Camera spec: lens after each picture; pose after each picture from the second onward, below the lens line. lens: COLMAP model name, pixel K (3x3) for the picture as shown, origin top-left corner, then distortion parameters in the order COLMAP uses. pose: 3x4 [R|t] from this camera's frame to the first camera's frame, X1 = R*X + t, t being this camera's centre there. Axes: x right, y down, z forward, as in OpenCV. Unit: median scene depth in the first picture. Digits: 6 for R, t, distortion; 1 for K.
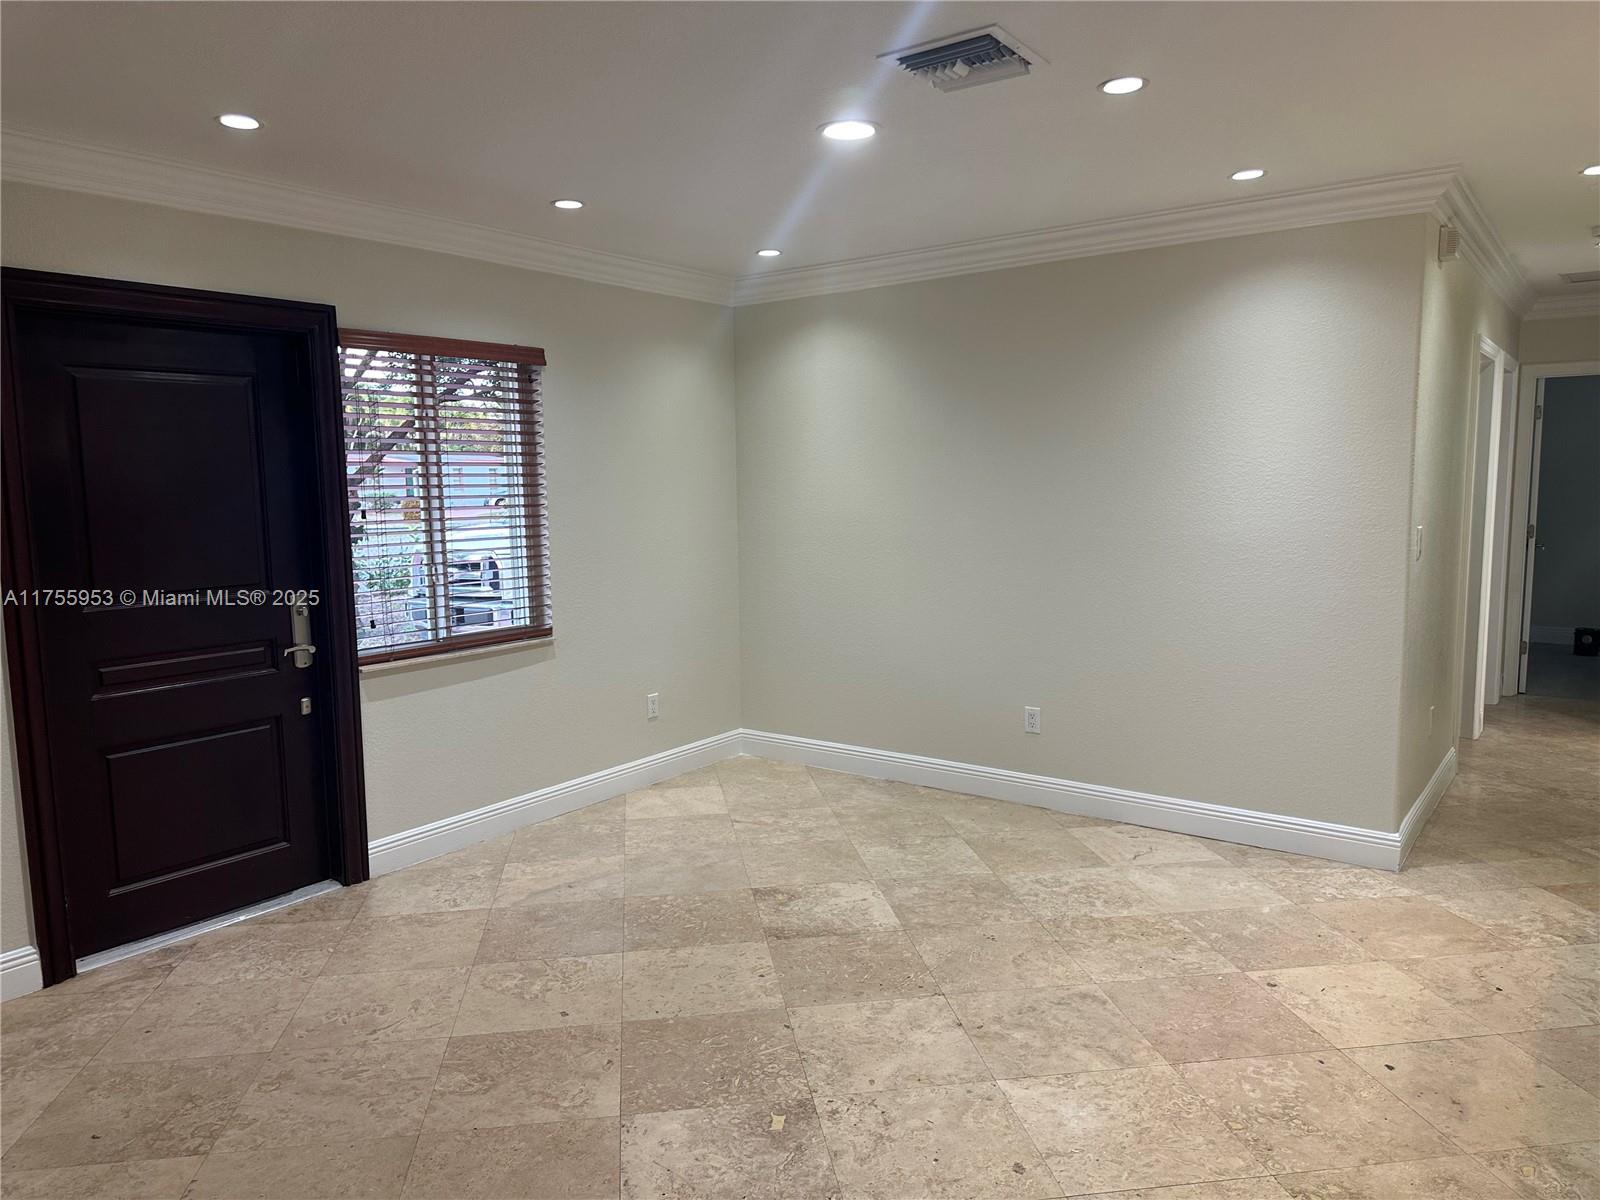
lens RADIAL K [[1143.0, 0, 800.0], [0, 1143.0, 600.0], [0, 0, 1]] dist [0.141371, -0.218358]
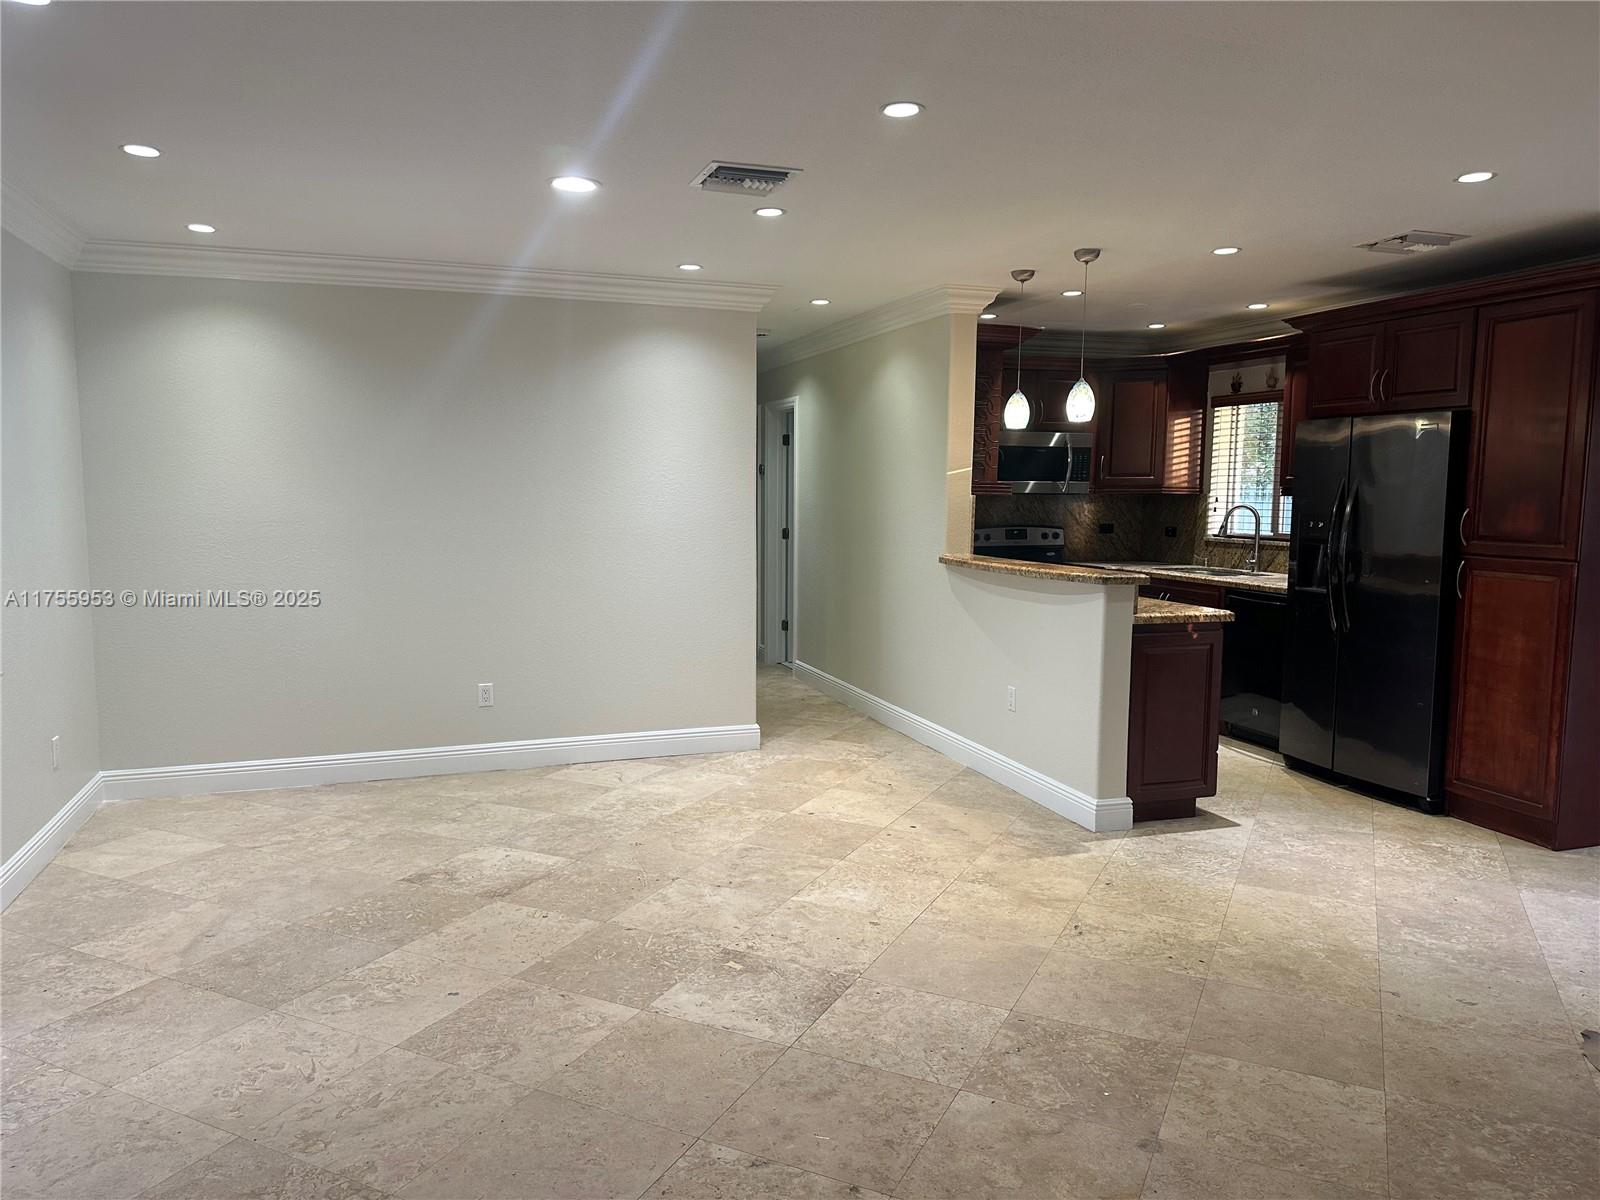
lens RADIAL K [[1143.0, 0, 800.0], [0, 1143.0, 600.0], [0, 0, 1]] dist [0.141371, -0.218358]
pose [[0.549524, -0.065318, 0.832921, -0.692371], [0.082930, 0.996280, 0.023416, 0.013338], [-0.831352, 0.056206, 0.552897, 0.139282]]
